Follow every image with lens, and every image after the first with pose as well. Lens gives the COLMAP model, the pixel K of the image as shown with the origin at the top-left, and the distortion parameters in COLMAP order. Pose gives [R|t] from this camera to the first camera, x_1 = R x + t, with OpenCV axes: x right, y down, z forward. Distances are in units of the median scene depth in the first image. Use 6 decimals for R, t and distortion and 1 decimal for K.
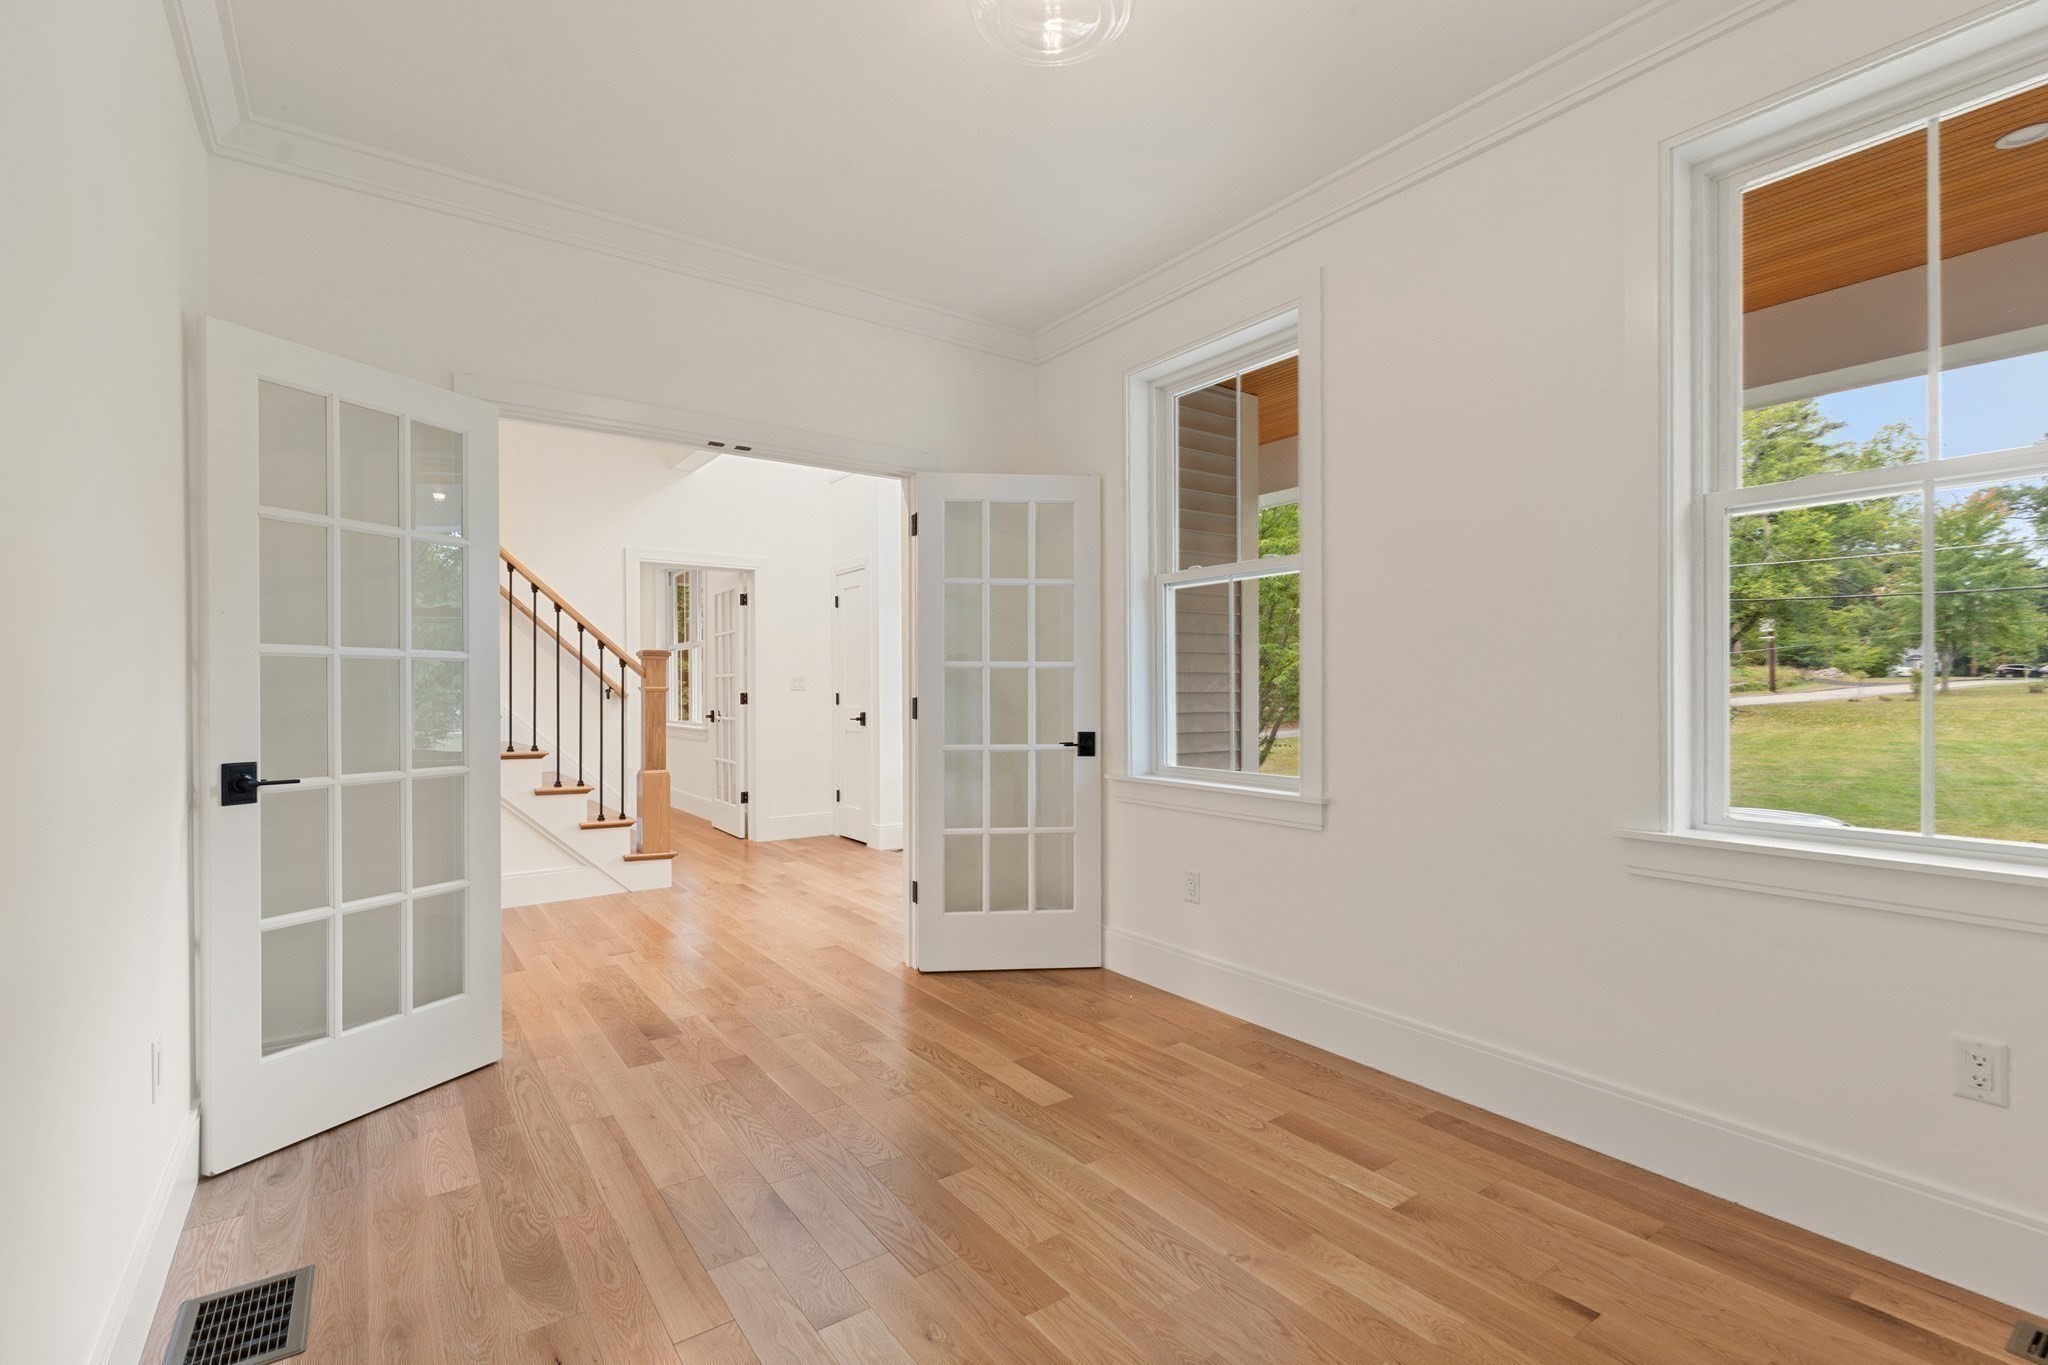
lens RADIAL K [[930.9, 0, 1012.7], [0, 930.9, 681.9], [0, 0, 1]] dist [0.000004, -0.000494]
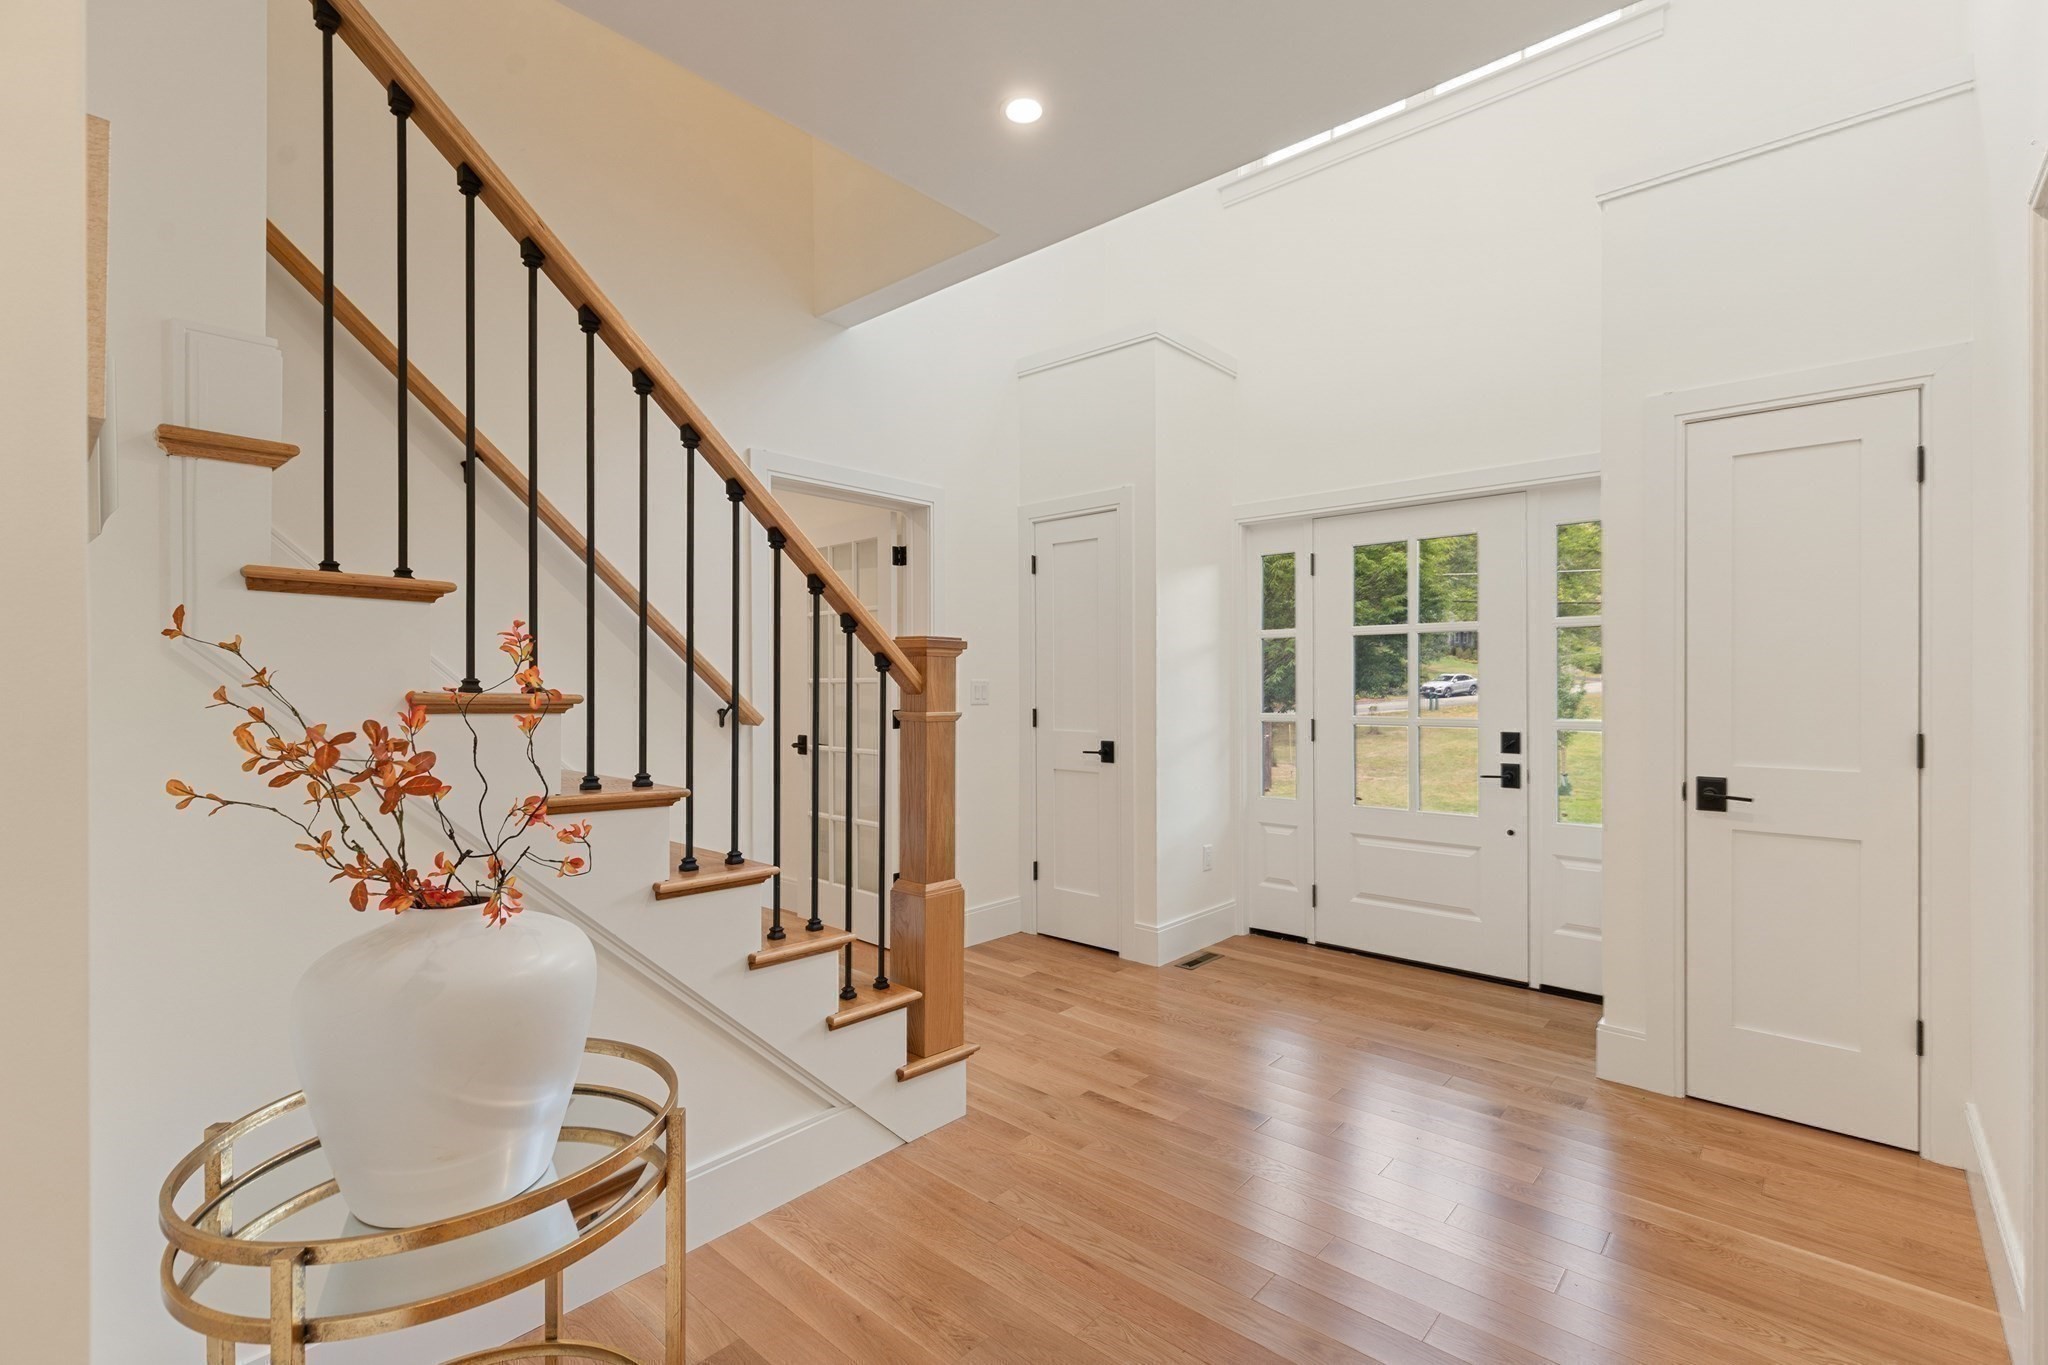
lens RADIAL K [[930.9, 0, 1017.7], [0, 930.9, 674.9], [0, 0, 1]] dist [0.000004, -0.000494]
pose [[0.974211, 0.003268, 0.225613, -0.361958], [-0.003349, 0.999994, -0.000025, -0.011722], [-0.225612, -0.000731, 0.974217, 0.406840]]
